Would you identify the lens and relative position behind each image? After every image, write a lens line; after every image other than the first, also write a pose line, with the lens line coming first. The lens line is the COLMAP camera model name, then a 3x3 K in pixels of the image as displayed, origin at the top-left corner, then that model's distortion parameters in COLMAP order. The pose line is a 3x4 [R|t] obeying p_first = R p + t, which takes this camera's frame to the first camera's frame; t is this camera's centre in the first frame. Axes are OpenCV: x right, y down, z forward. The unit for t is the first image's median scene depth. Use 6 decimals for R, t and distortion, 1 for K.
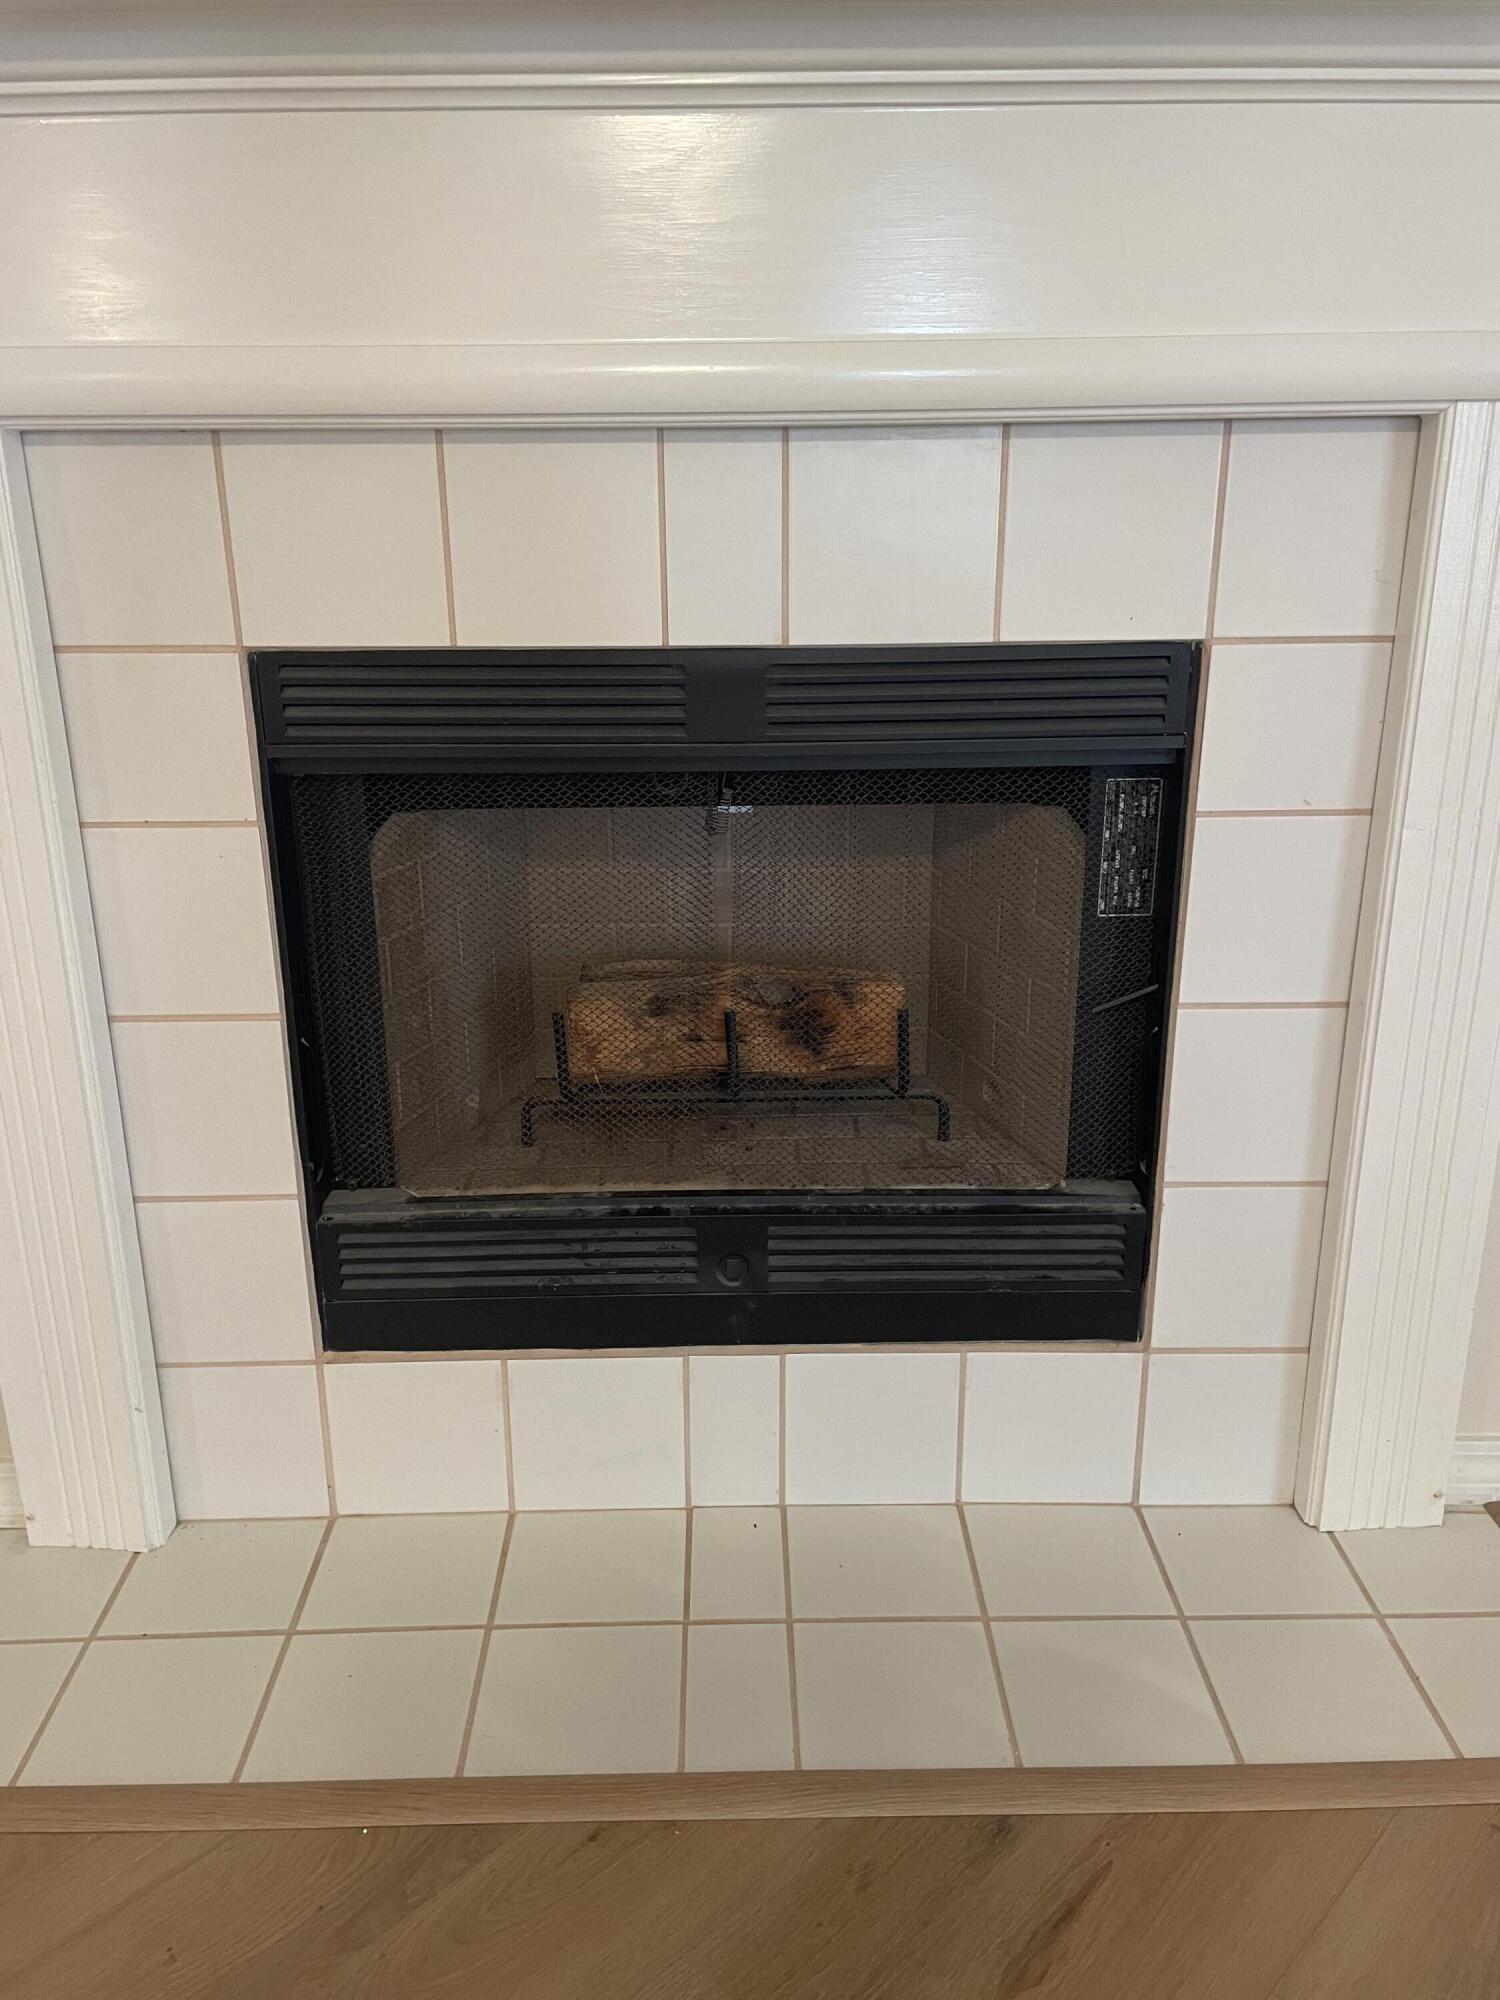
lens RADIAL K [[1525.7, 0, 748.4], [0, 1525.7, 979.2], [0, 0, 1]] dist [0.081311, 0.000187]
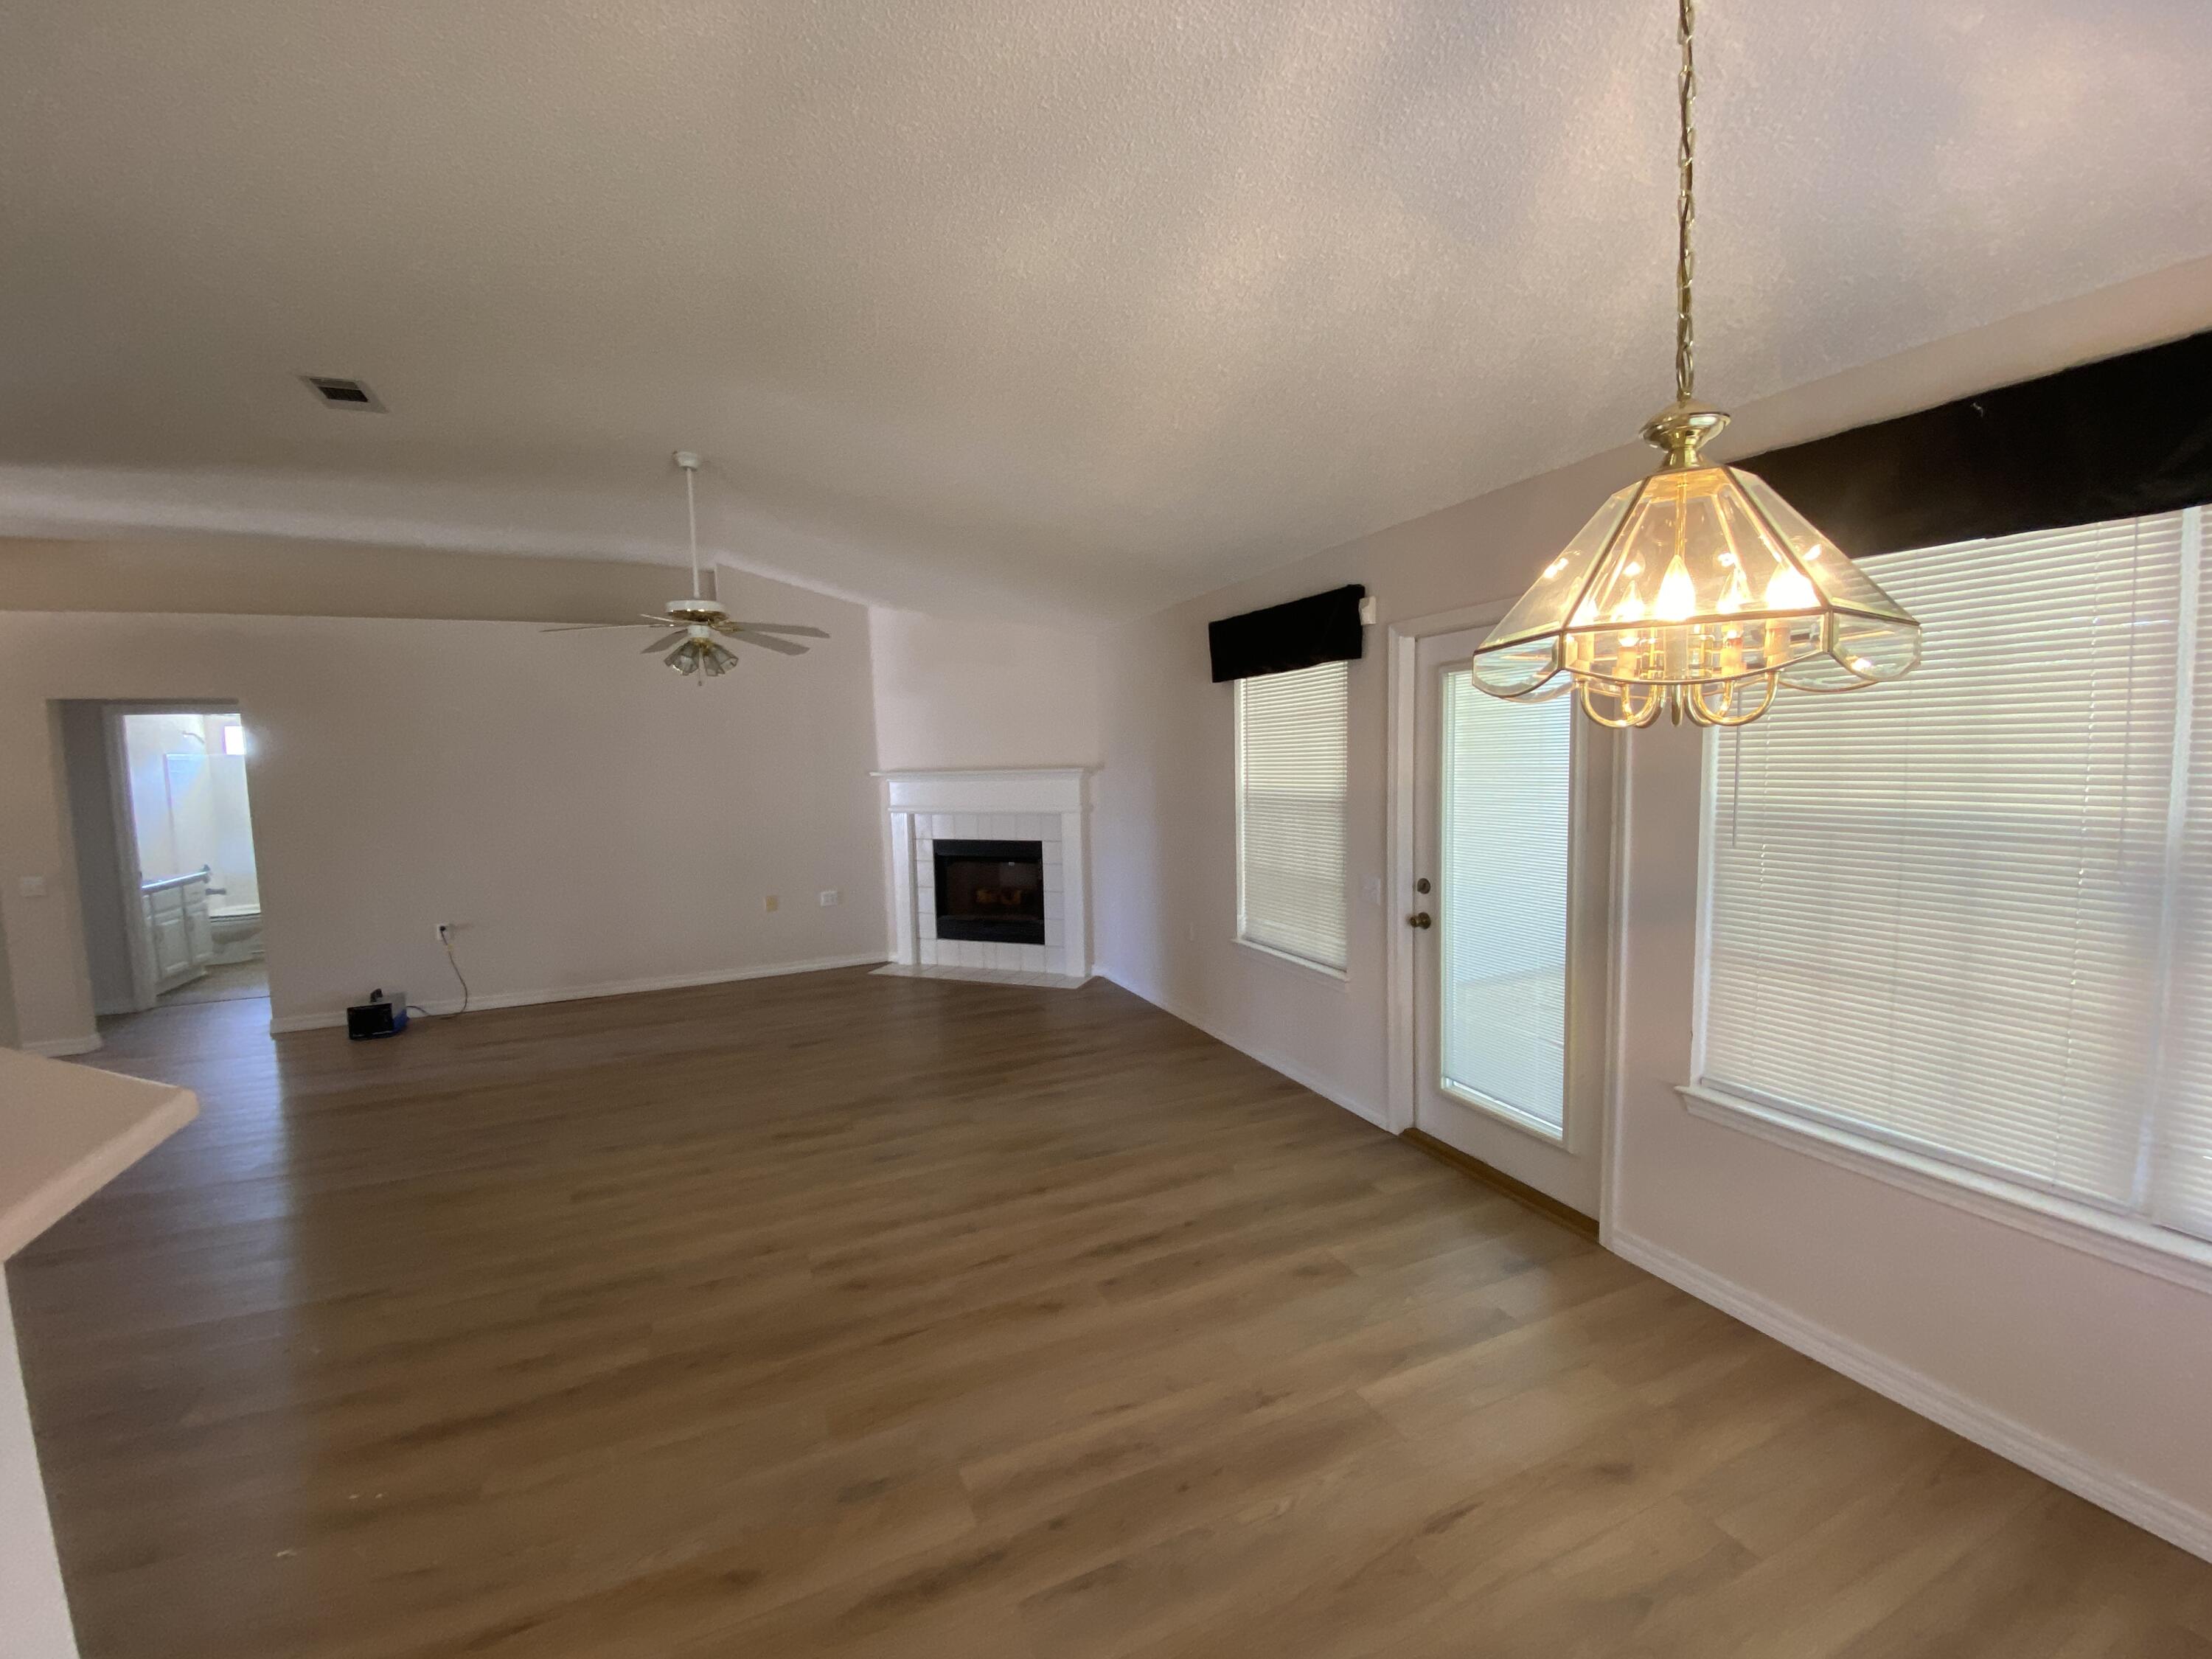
lens RADIAL K [[895.0, 0, 1099.3], [0, 895.0, 835.7], [0, 0, 1]] dist [0.047436, -0.037688]
pose [[0.918753, 0.018447, -0.394402, 2.002092], [-0.095333, 0.979718, -0.176251, 0.438344], [0.383152, 0.199530, 0.901877, -2.495042]]
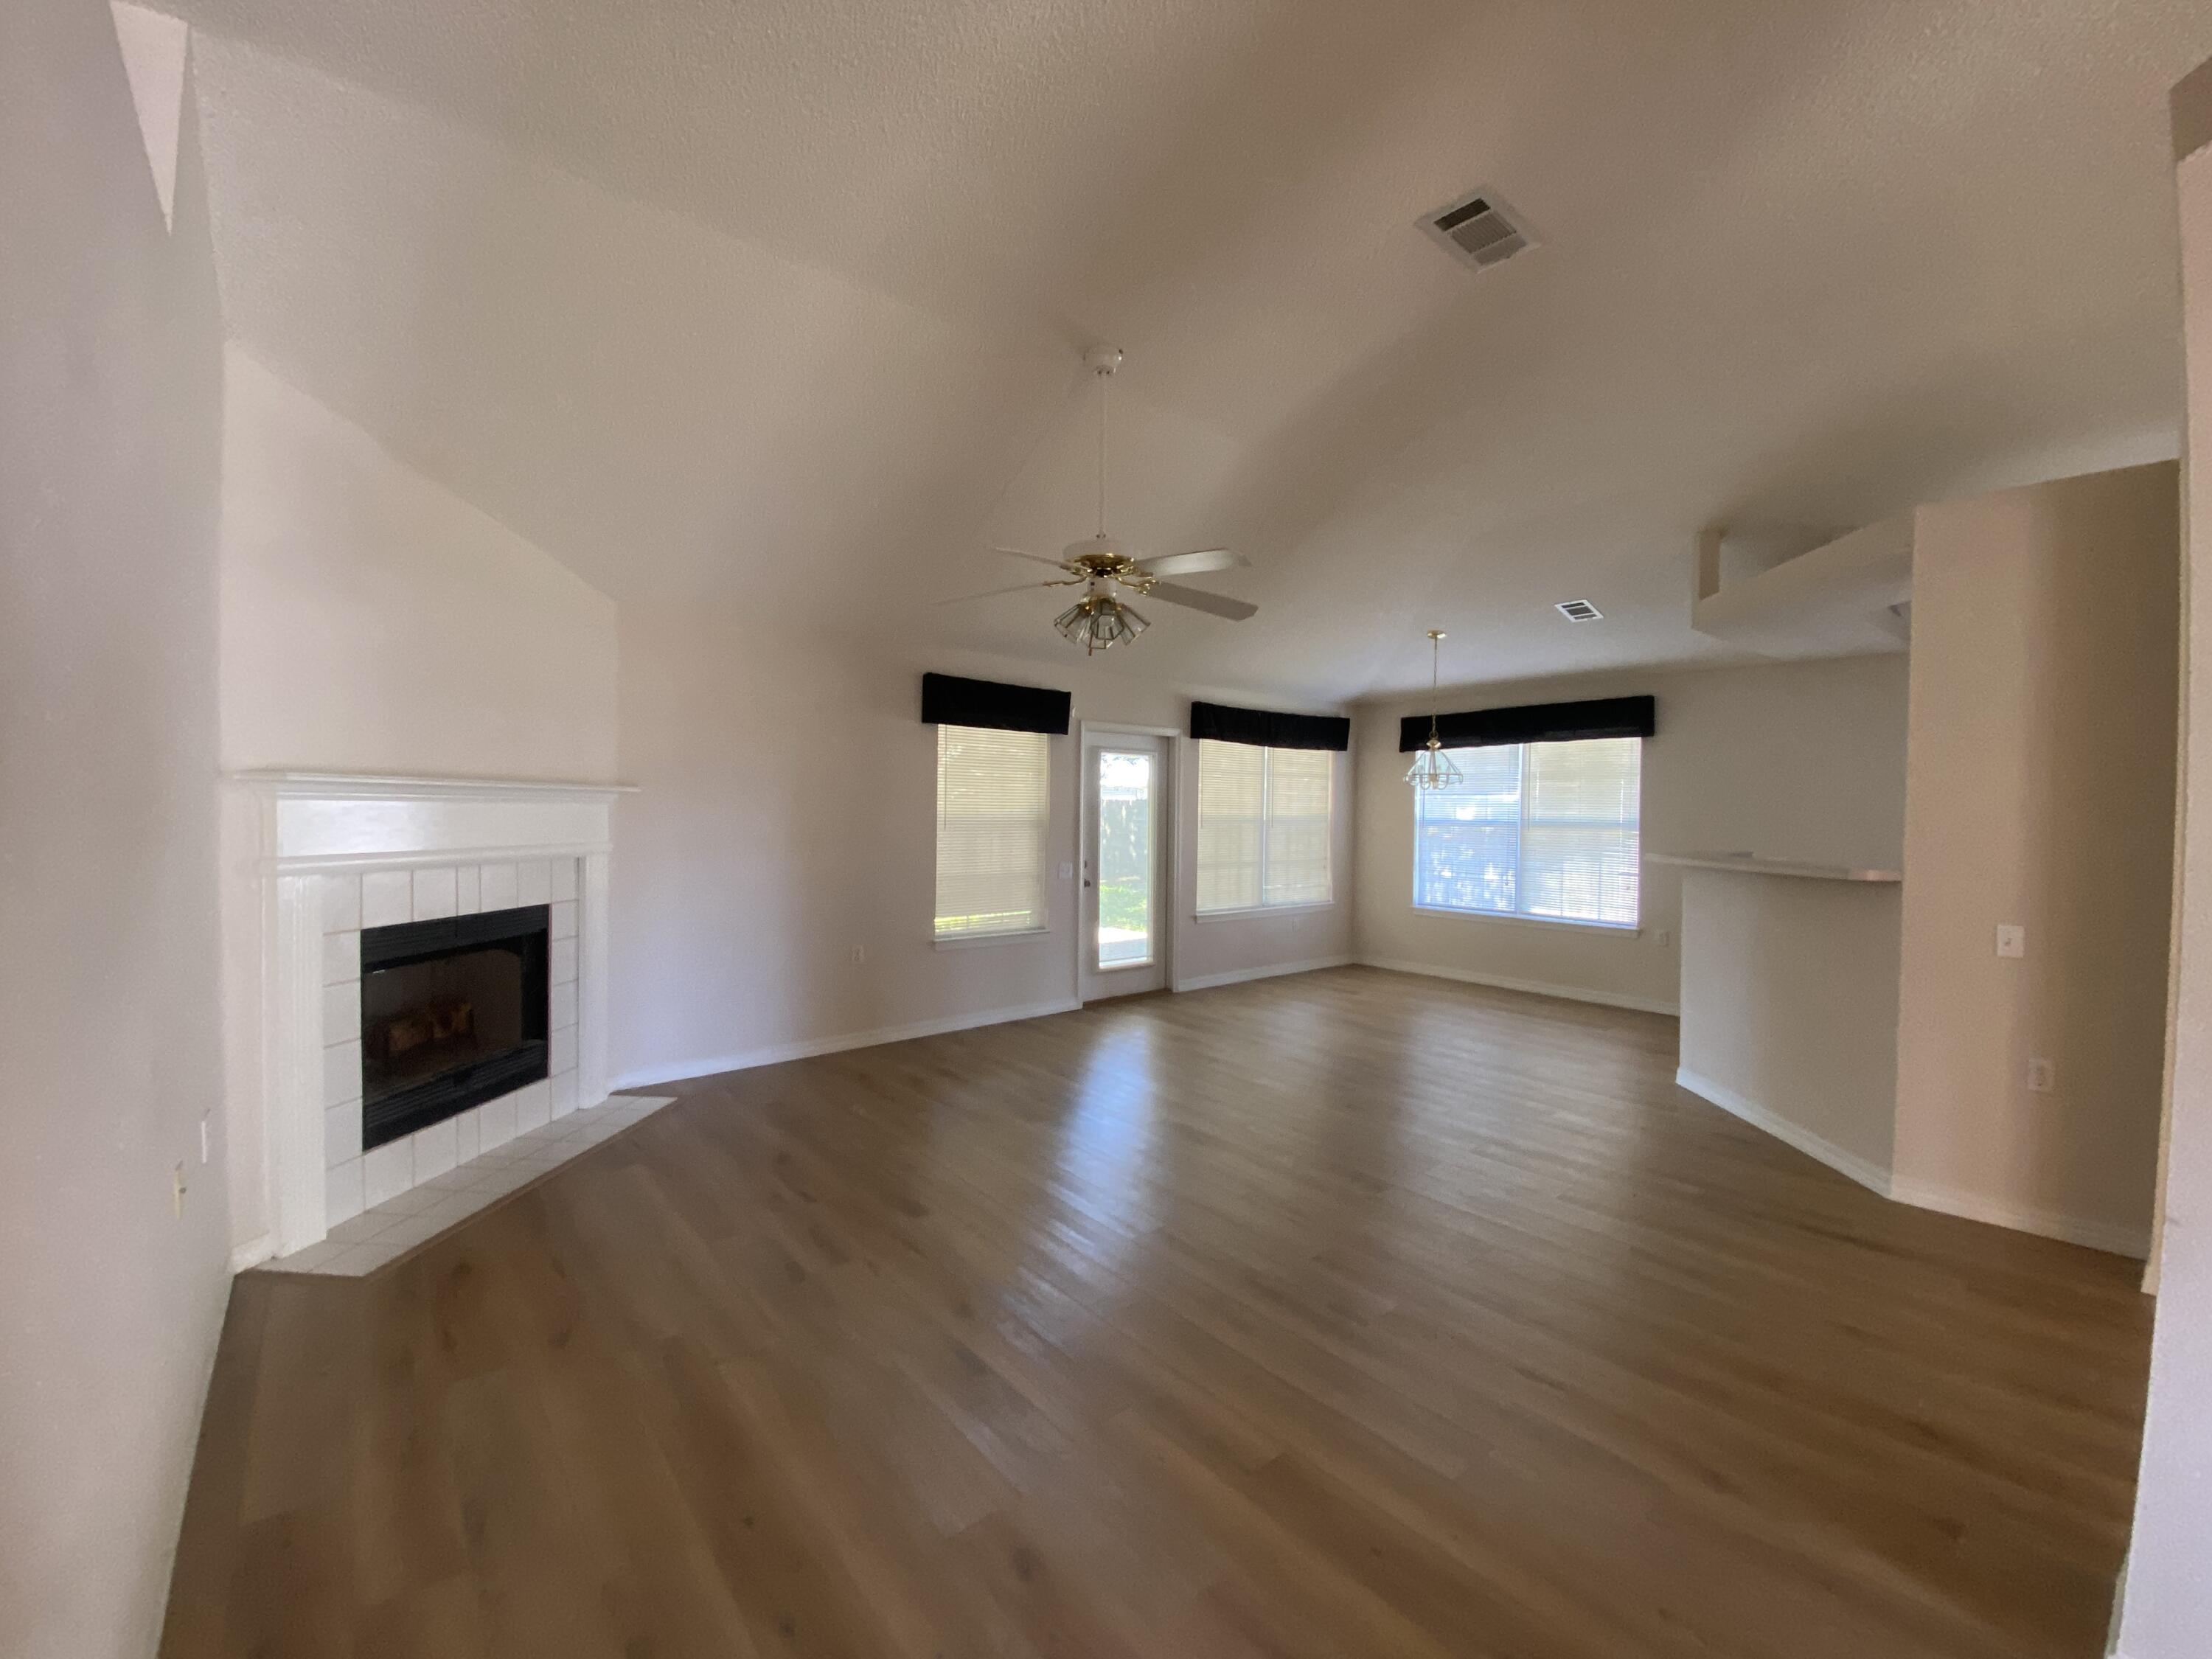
lens RADIAL K [[895.0, 0, 1099.3], [0, 895.0, 835.7], [0, 0, 1]] dist [0.047436, -0.037688]
pose [[0.106398, -0.007699, 0.994294, -1.945114], [0.284648, 0.958355, -0.023039, 0.098847], [-0.952709, 0.285475, 0.104159, -0.780173]]
